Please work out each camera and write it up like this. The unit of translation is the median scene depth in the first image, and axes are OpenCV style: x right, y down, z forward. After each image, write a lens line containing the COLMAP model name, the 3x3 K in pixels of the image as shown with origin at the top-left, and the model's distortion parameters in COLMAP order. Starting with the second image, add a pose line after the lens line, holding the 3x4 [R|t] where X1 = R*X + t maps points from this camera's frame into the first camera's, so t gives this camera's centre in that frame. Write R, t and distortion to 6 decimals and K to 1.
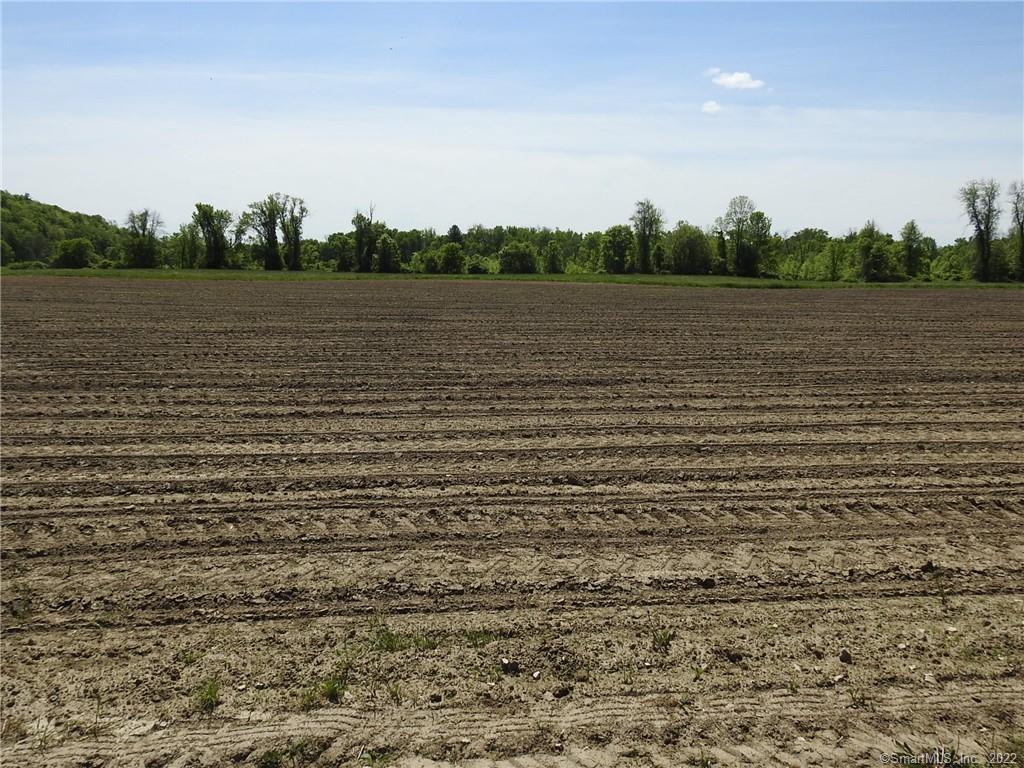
lens RADIAL K [[728.6, 0, 509.4], [0, 728.6, 380.8], [0, 0, 1]] dist [0.000615, -0.001205]
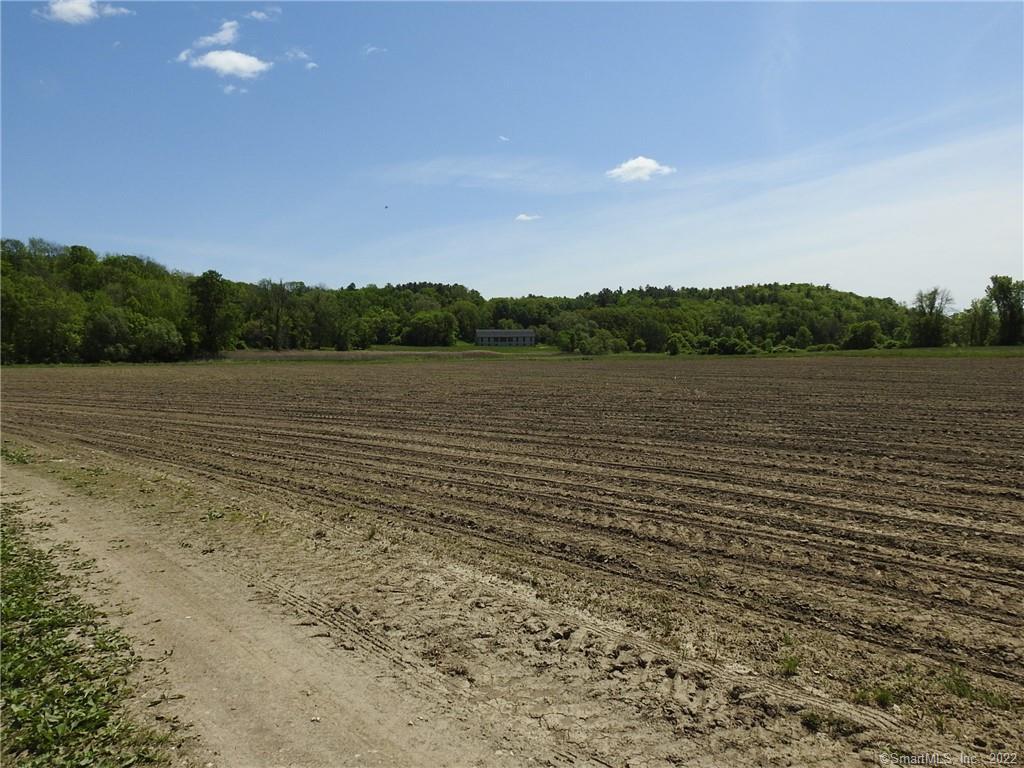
lens RADIAL K [[728.6, 0, 510.7], [0, 728.6, 382.7], [0, 0, 1]] dist [0.000615, -0.001205]
pose [[0.554287, 0.010241, -0.832262, 0.252566], [-0.098033, 0.993768, -0.053062, 0.027029], [0.826532, 0.111000, 0.551837, -0.125660]]
